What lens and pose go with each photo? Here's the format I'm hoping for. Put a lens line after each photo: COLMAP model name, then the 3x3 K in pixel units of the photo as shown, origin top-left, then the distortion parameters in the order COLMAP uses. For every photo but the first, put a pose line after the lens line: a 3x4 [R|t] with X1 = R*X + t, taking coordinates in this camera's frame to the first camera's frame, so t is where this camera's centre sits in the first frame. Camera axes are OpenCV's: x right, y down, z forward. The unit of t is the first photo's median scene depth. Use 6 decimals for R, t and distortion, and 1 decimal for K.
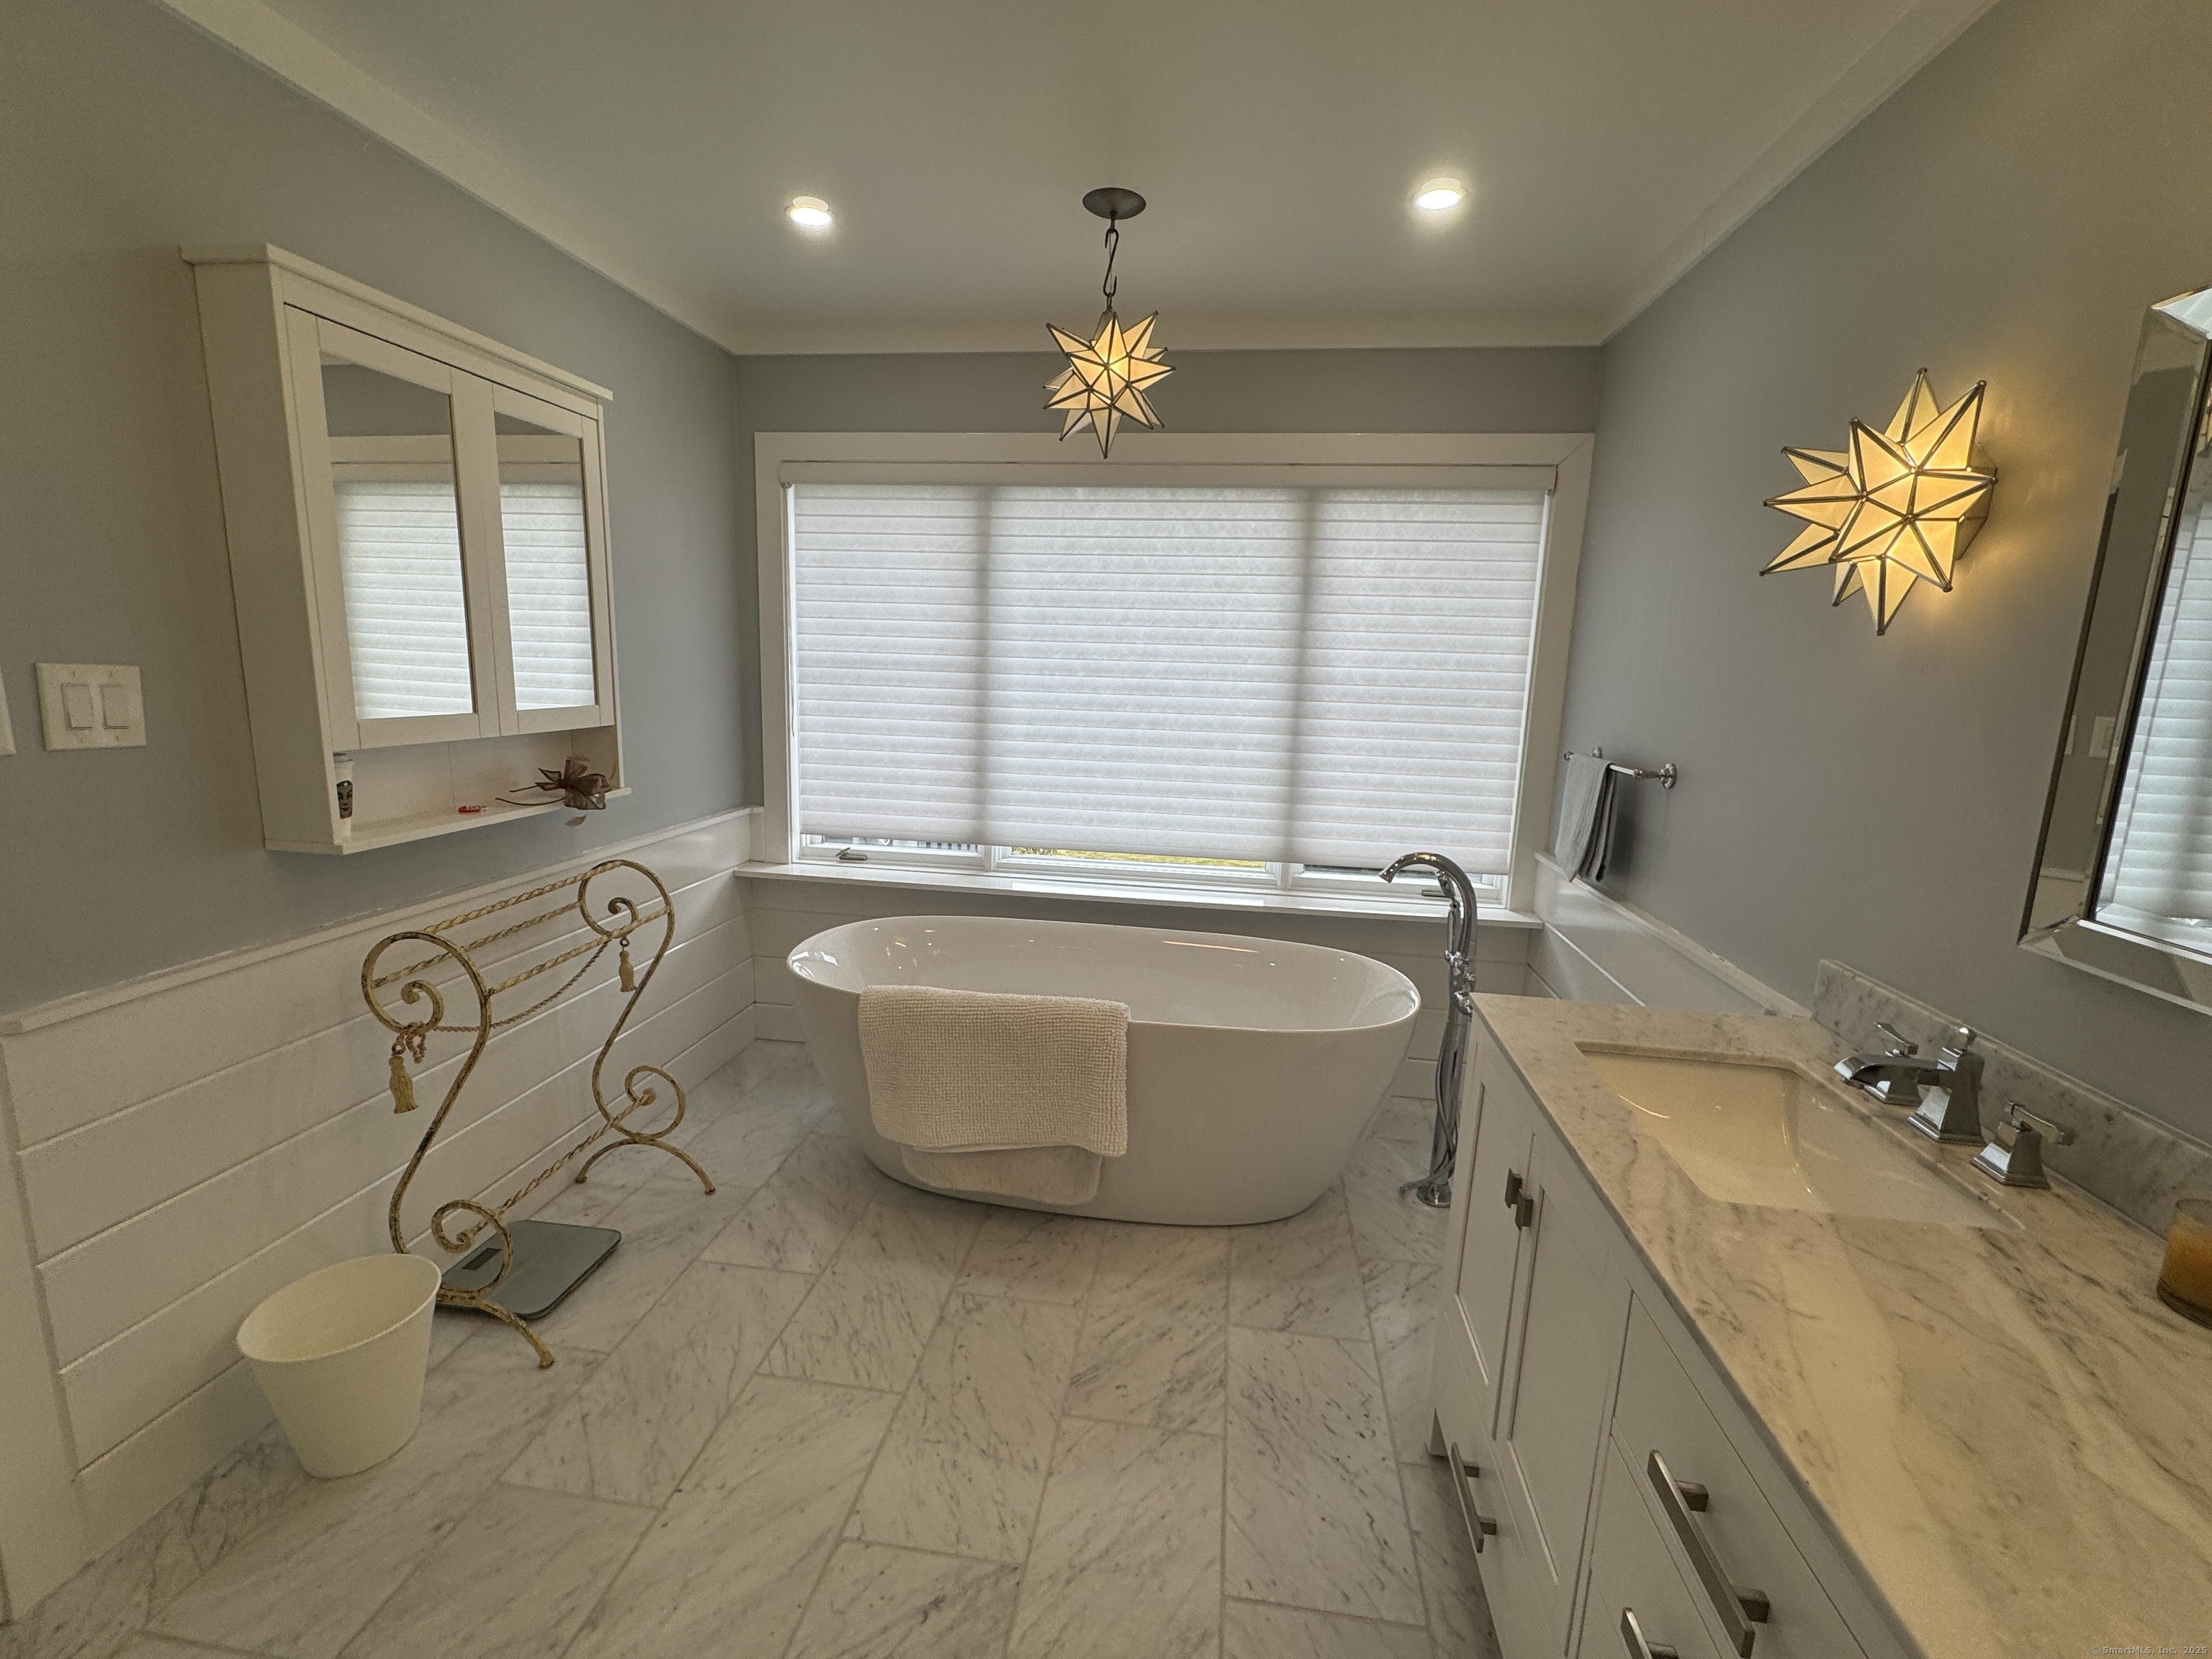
lens RADIAL K [[955.0, 0, 1106.0], [0, 955.0, 829.5], [0, 0, 1]] dist [0.001115, 0.000123]
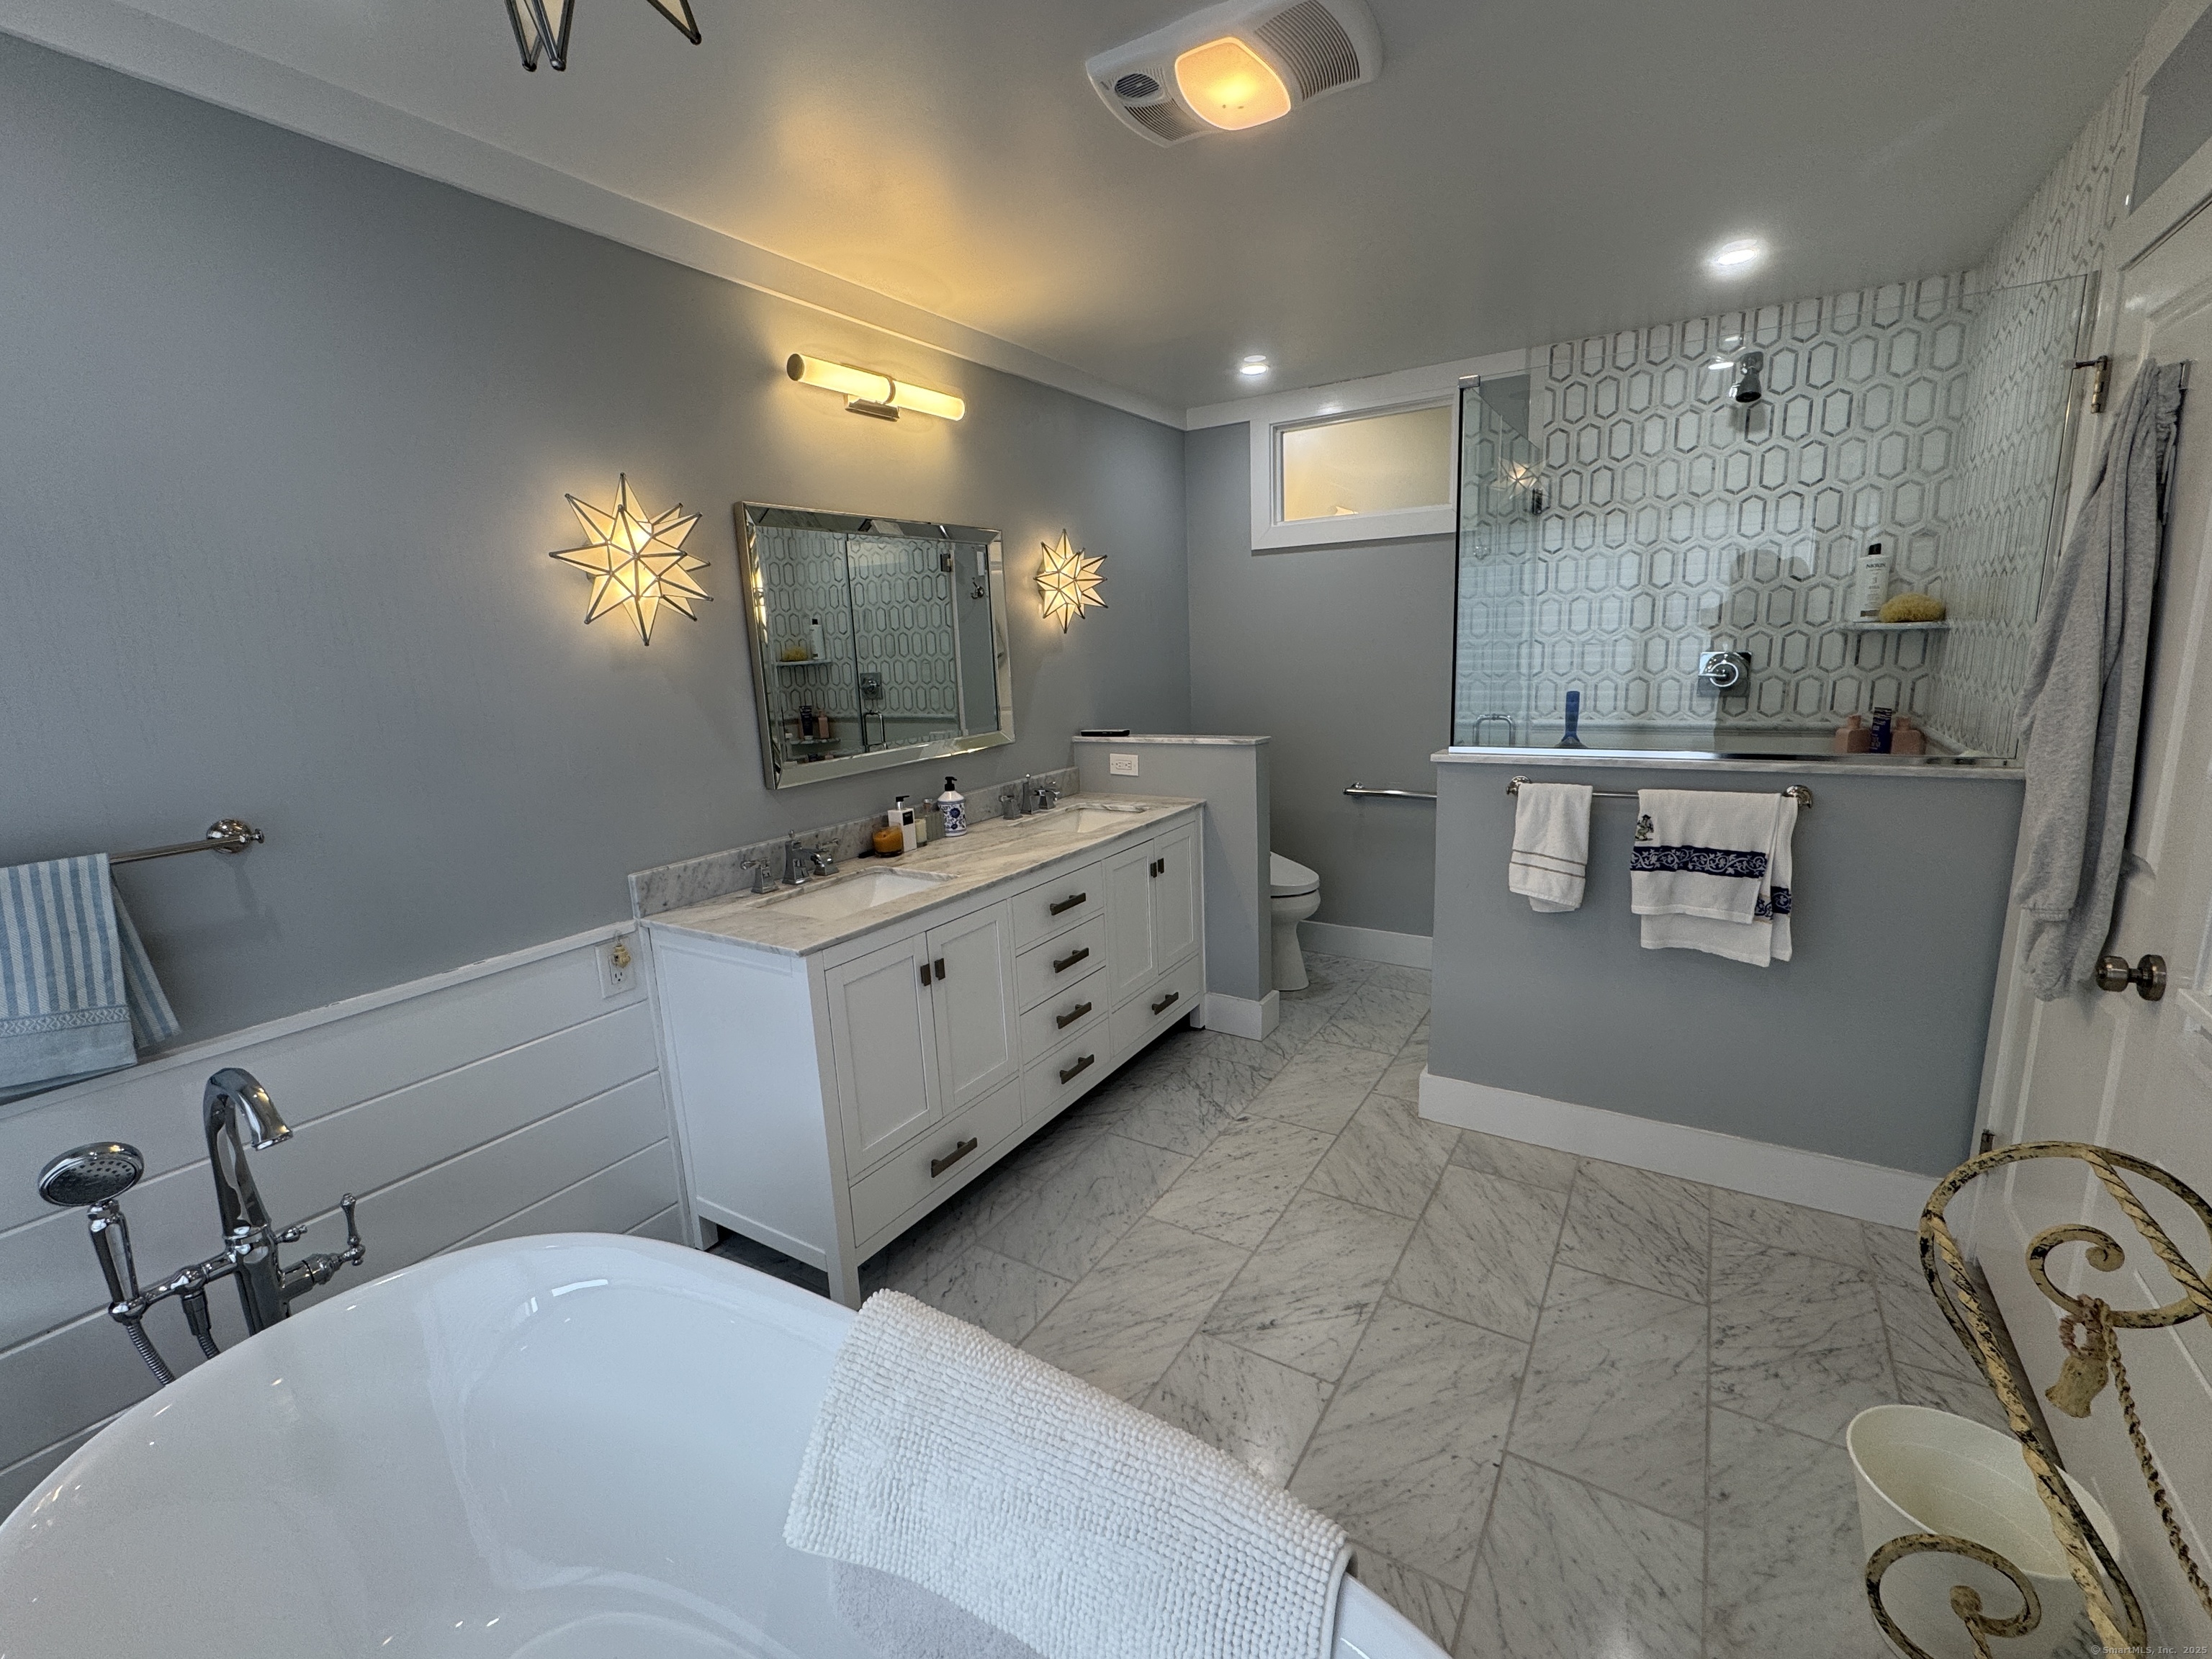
lens RADIAL K [[955.0, 0, 1106.0], [0, 955.0, 829.5], [0, 0, 1]] dist [0.001115, 0.000123]
pose [[-0.912201, -0.077470, 0.402352, -0.444947], [0.081012, 0.928479, 0.362441, -0.380043], [-0.401654, 0.363215, -0.840684, 1.882792]]
